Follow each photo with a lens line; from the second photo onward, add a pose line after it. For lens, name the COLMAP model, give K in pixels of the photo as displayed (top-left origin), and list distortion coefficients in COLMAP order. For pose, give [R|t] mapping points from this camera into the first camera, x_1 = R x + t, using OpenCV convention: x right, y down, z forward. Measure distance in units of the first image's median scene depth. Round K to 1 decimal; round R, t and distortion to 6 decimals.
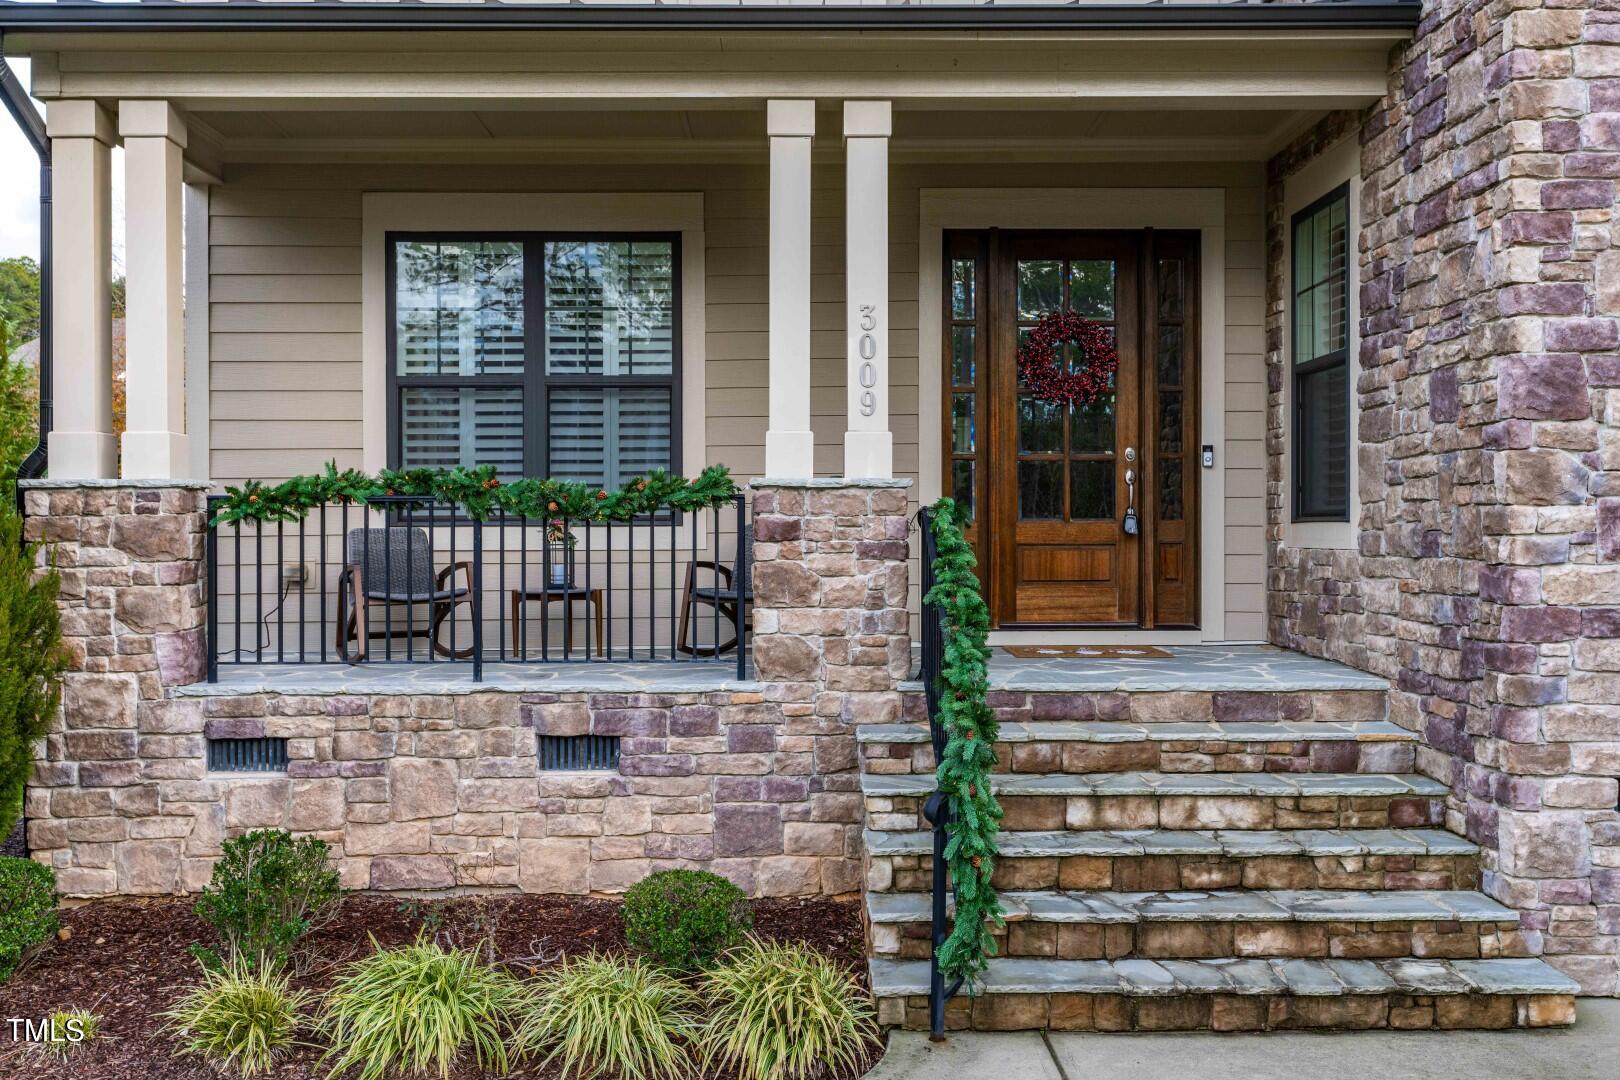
lens RADIAL K [[1453.1, 0, 810.0], [0, 1453.1, 540.0], [0, 0, 1]] dist [0.007713, -0.004534]
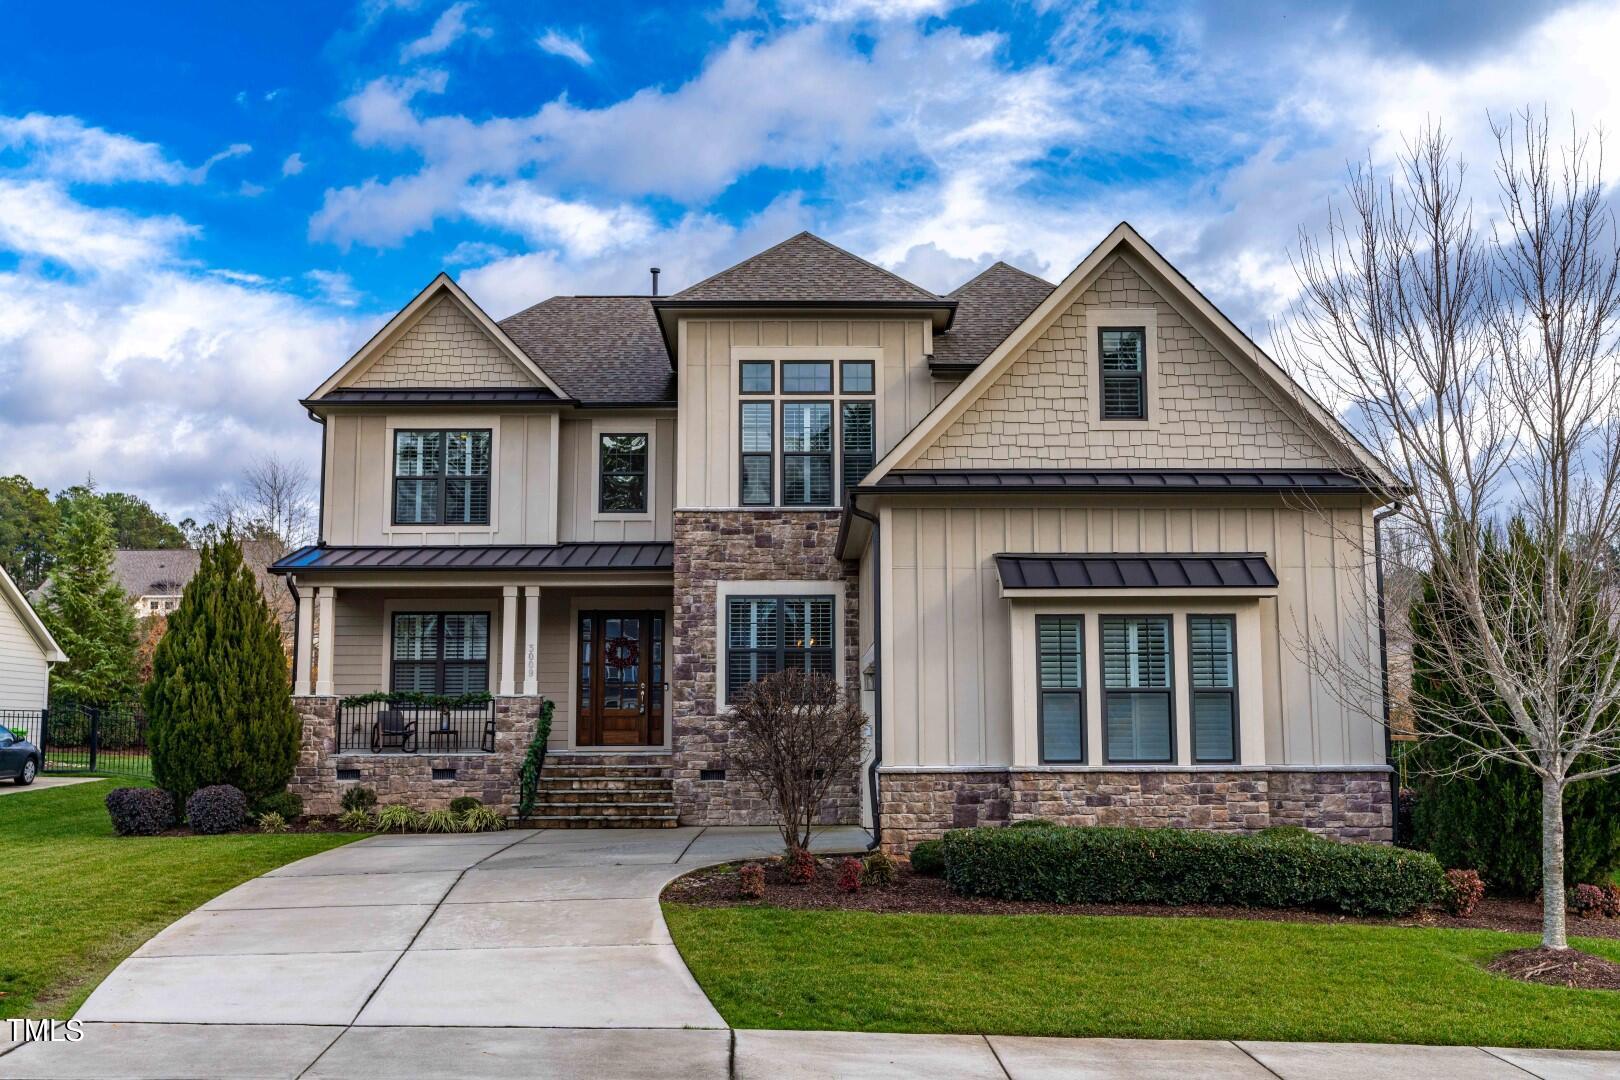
lens RADIAL K [[1574.0, 0, 810.0], [0, 1574.0, 540.0], [0, 0, 1]] dist [0.023694, -0.011885]
pose [[0.999991, -0.002009, -0.003676, 0.729205], [0.001493, 0.990803, -0.135302, 0.103238], [0.003914, 0.135296, 0.990798, -2.799434]]
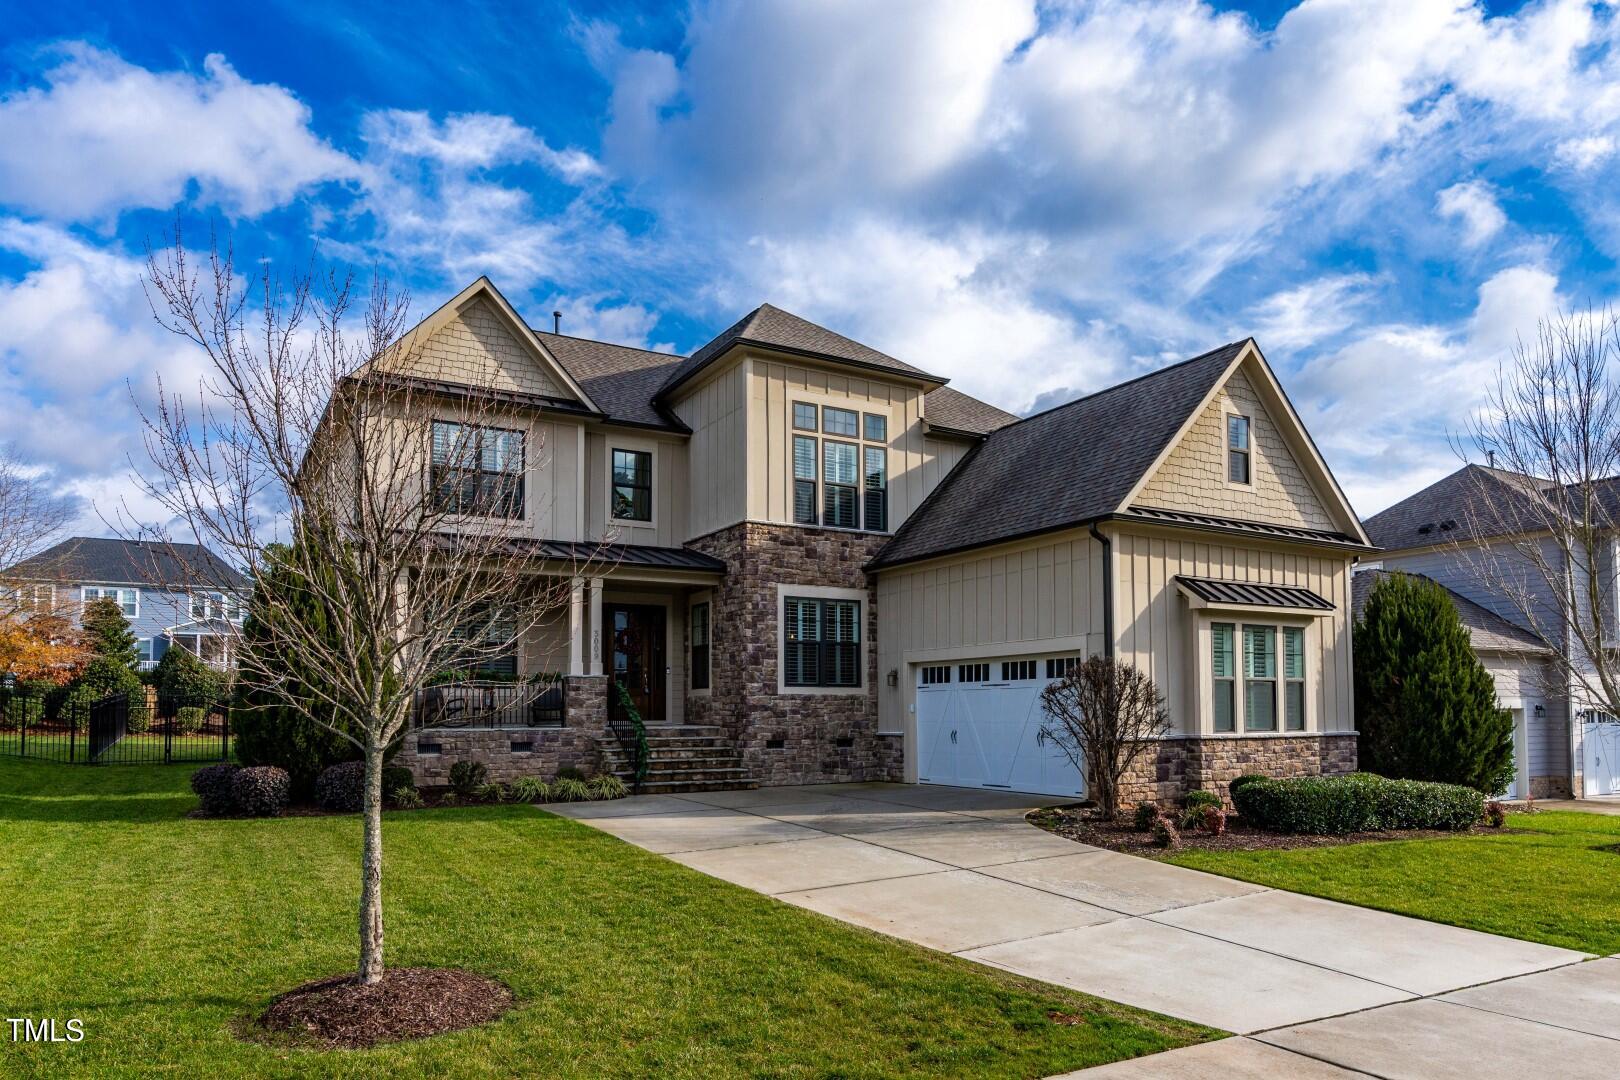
lens RADIAL K [[1063.2, 0, 829.0], [0, 1063.2, 663.7], [0, 0, 1]] dist [-0.009020, 0.002050]
pose [[0.864629, 0.021750, 0.501939, -0.854256], [0.006971, 0.998447, -0.055271, 0.088870], [-0.502362, 0.051288, 0.863135, -1.774679]]
